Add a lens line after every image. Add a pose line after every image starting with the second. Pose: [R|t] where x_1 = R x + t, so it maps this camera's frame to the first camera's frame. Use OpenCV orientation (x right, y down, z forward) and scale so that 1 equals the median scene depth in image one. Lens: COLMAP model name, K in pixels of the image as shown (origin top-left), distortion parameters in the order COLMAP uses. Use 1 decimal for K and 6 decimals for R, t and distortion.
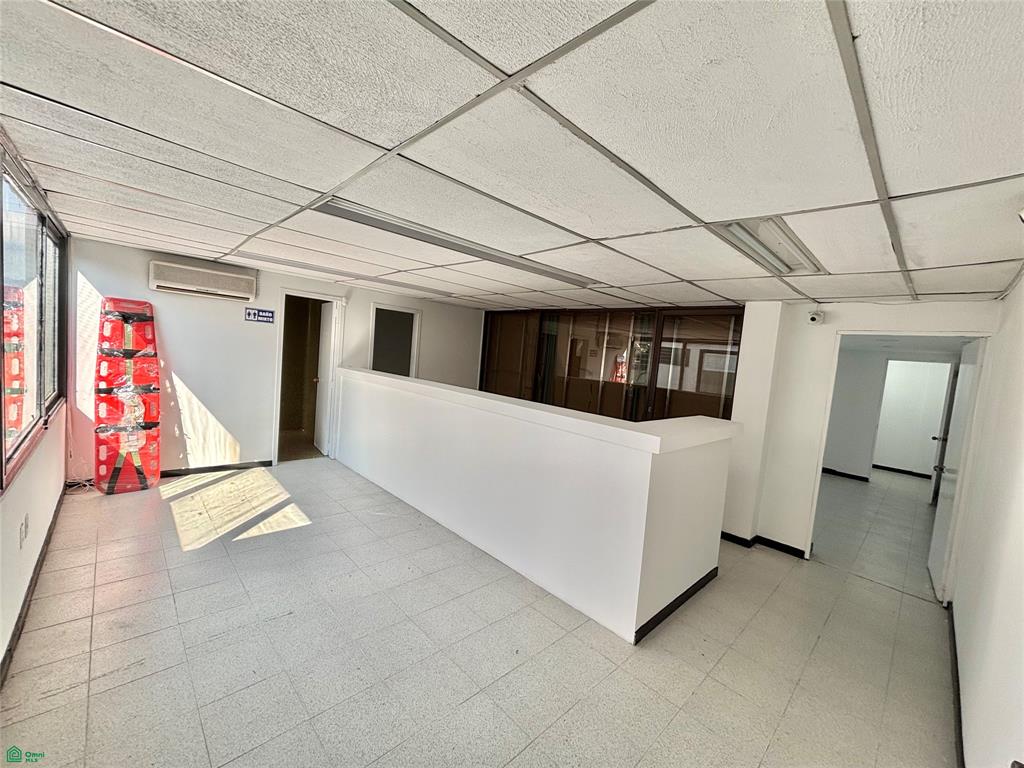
lens RADIAL K [[412.5, 0, 514.1], [0, 412.5, 383.5], [0, 0, 1]] dist [-0.000307, 0.000099]
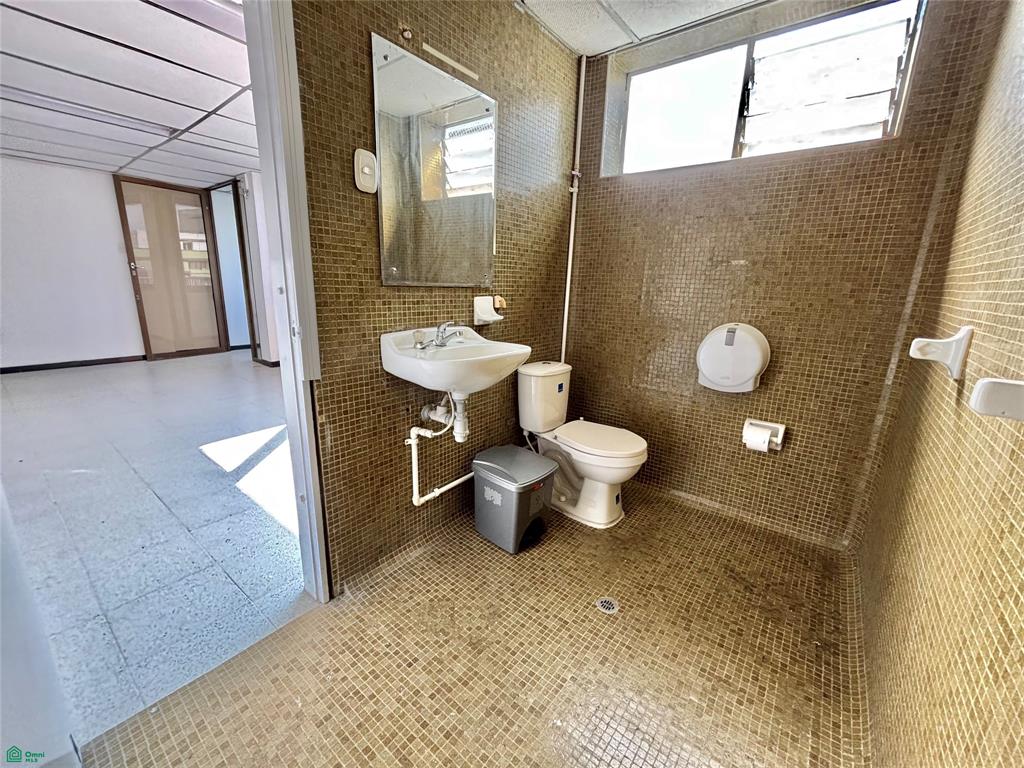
lens RADIAL K [[412.5, 0, 514.1], [0, 412.5, 383.5], [0, 0, 1]] dist [-0.000307, 0.000099]
pose [[-0.981375, -0.086253, -0.171650, -0.887767], [-0.134705, 0.946024, 0.294775, -0.081430], [0.136960, 0.312407, -0.940023, 1.695706]]
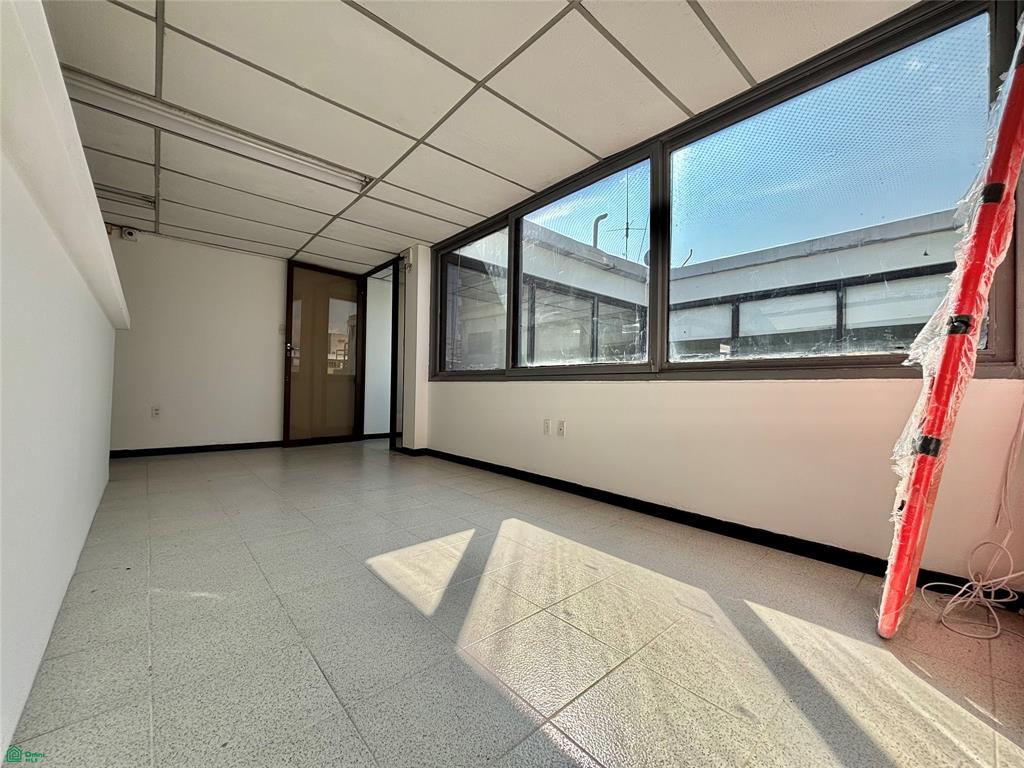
lens RADIAL K [[412.5, 0, 514.1], [0, 412.5, 383.5], [0, 0, 1]] dist [-0.000307, 0.000099]
pose [[-0.993128, -0.108814, 0.043088, -0.633169], [-0.105709, 0.992017, 0.068765, 0.072022], [-0.050226, 0.063738, -0.996702, 1.401732]]
